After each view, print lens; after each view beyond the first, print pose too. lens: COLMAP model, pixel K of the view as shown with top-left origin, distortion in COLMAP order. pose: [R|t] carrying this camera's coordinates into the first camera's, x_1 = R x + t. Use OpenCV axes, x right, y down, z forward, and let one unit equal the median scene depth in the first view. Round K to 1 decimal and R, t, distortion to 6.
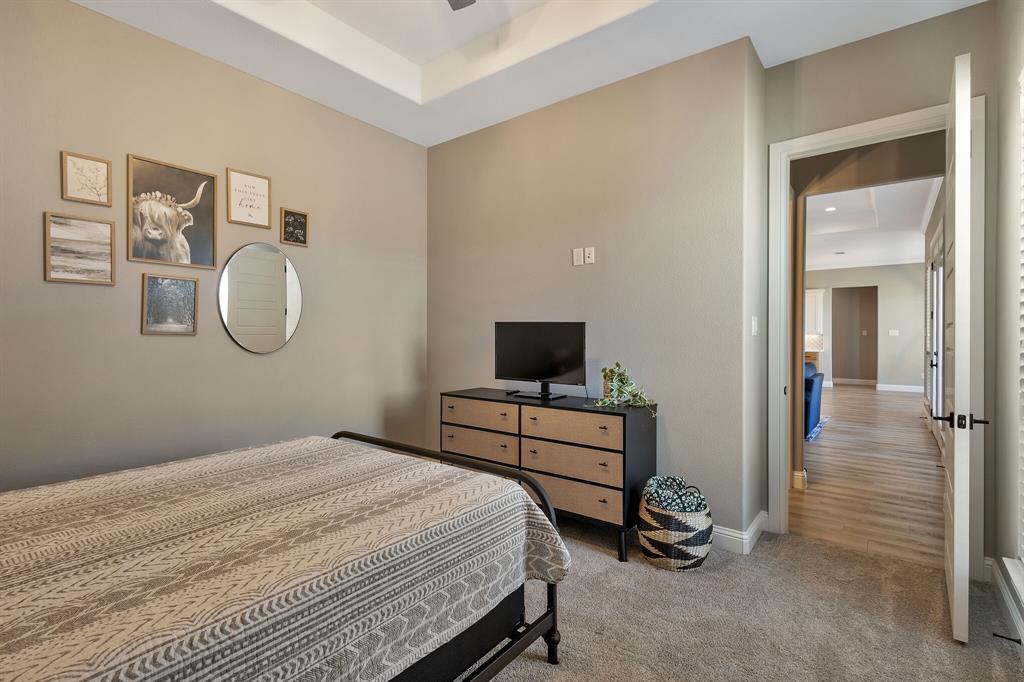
lens RADIAL K [[485.4, 0, 509.7], [0, 485.4, 336.9], [0, 0, 1]] dist [0.004090, 0.000428]
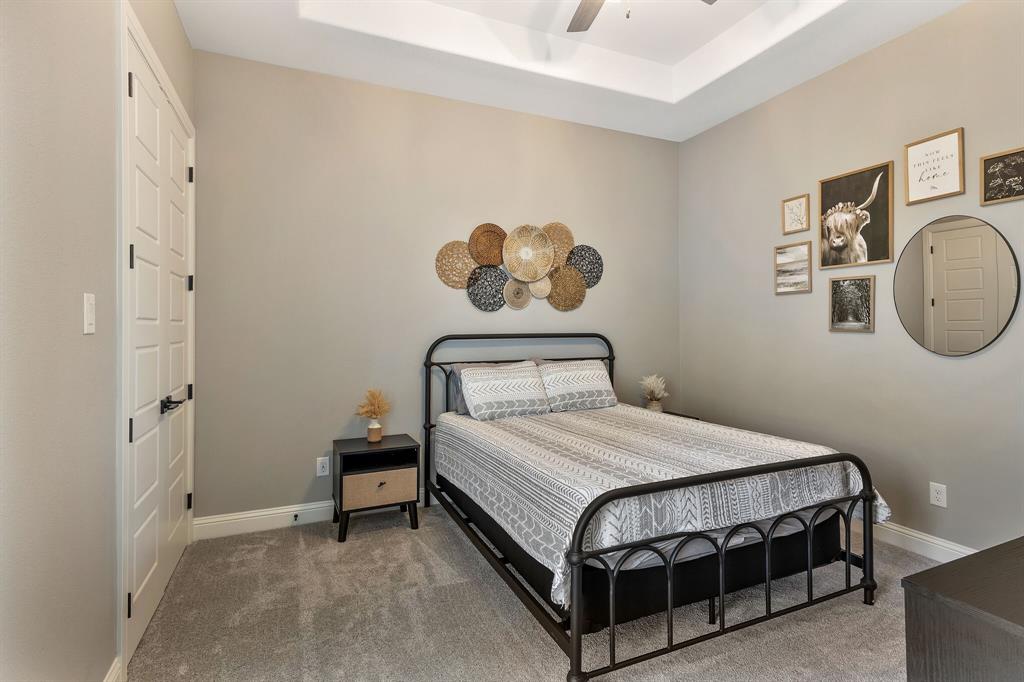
lens RADIAL K [[485.4, 0, 509.2], [0, 485.4, 334.4], [0, 0, 1]] dist [0.004090, 0.000428]
pose [[-0.465094, 0.008581, -0.885220, 0.611743], [0.002320, 0.999961, 0.008475, -0.009692], [0.885258, 0.001888, -0.465096, 0.847221]]
